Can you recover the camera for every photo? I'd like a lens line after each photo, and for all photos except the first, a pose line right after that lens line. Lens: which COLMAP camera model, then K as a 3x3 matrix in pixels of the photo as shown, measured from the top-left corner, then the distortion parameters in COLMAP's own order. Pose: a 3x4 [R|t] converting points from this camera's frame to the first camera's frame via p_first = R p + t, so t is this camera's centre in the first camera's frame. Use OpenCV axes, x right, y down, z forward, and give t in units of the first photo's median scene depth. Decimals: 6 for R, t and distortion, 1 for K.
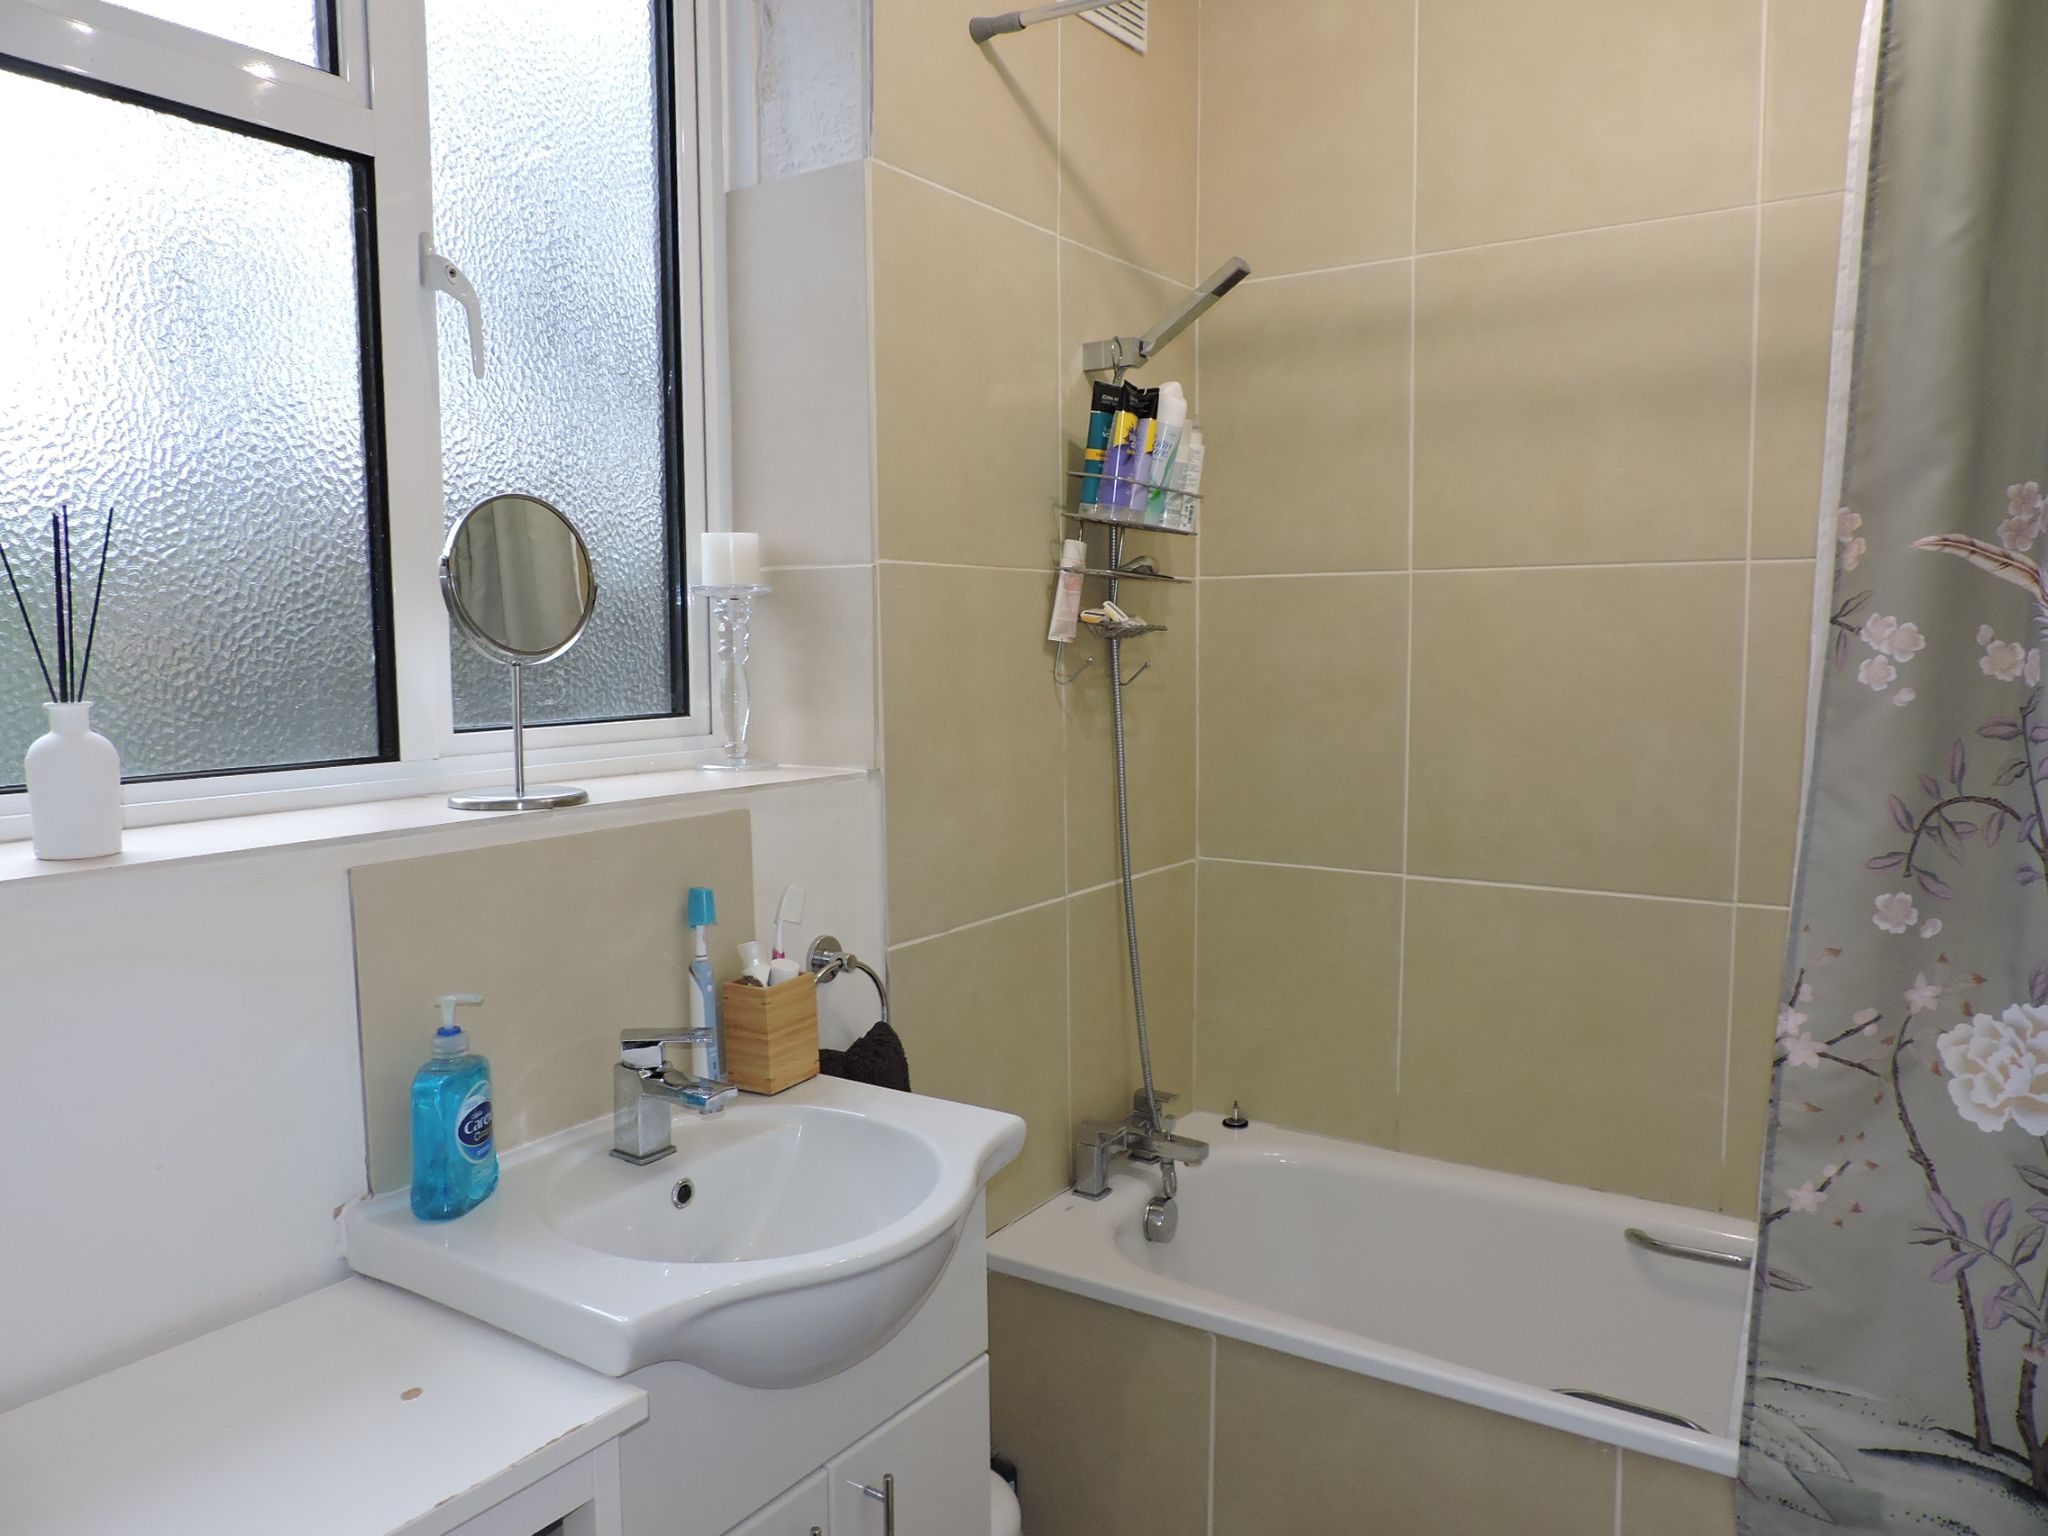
lens RADIAL K [[1469.4, 0, 1023.2], [0, 1469.4, 766.1], [0, 0, 1]] dist [-0.001572, -0.001021]
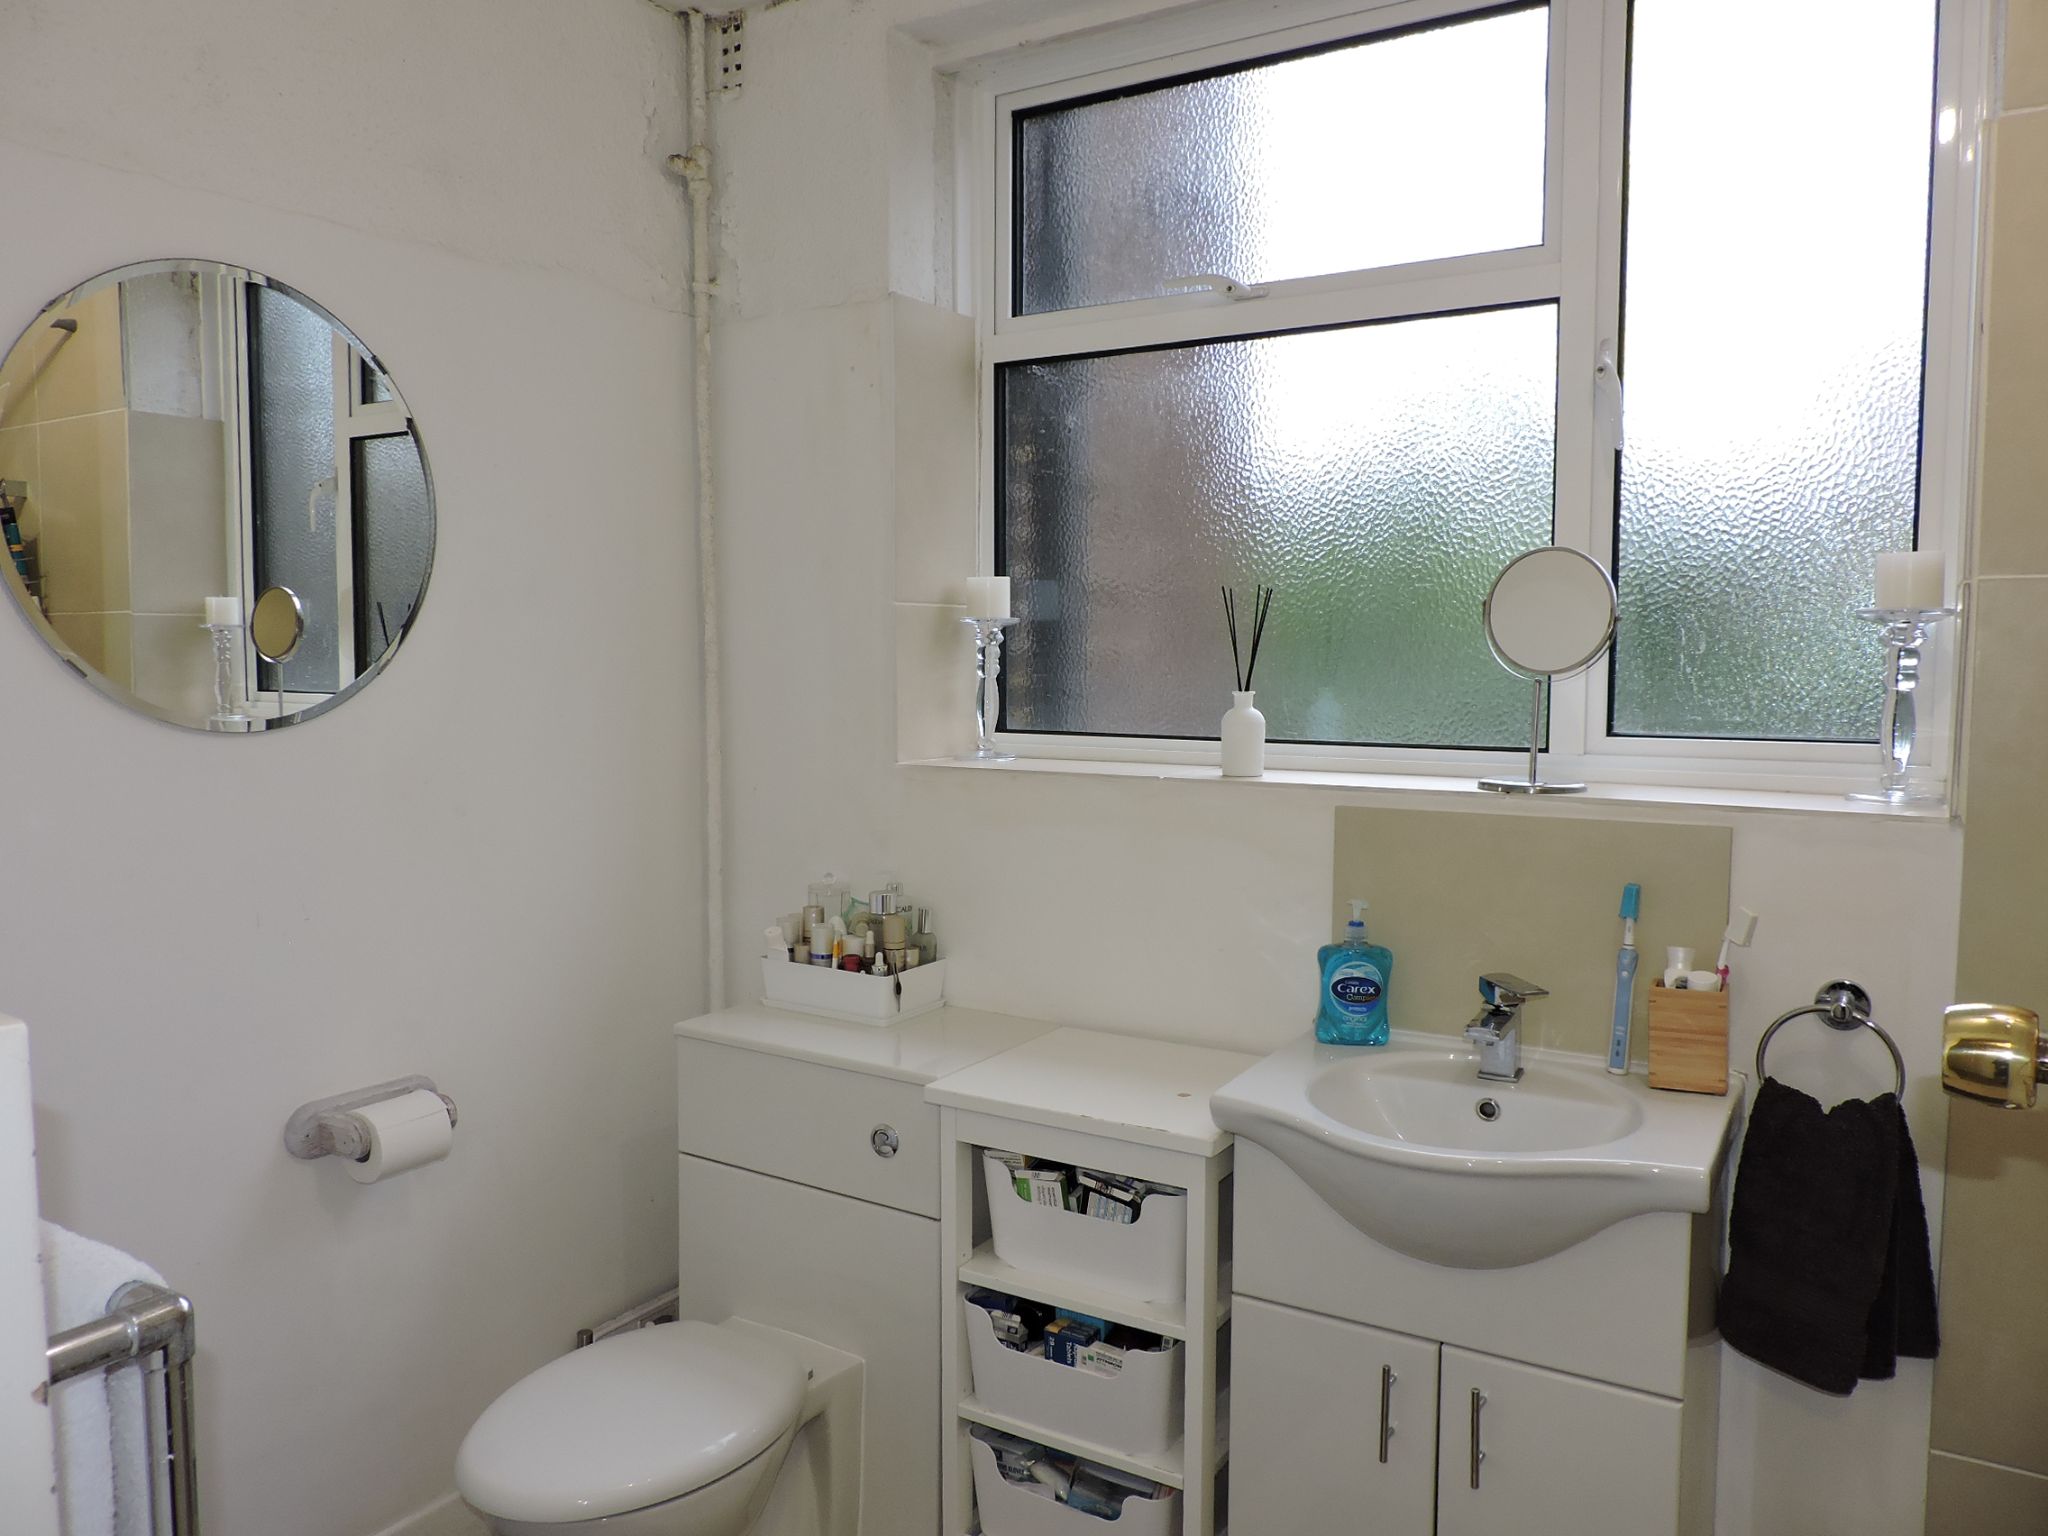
lens RADIAL K [[1469.4, 0, 1022.3], [0, 1469.4, 768.8], [0, 0, 1]] dist [-0.001572, -0.001021]
pose [[0.040841, 0.082683, -0.995739, 0.907152], [-0.091752, 0.992670, 0.078665, -0.052191], [0.994944, 0.088148, 0.048128, 0.495628]]
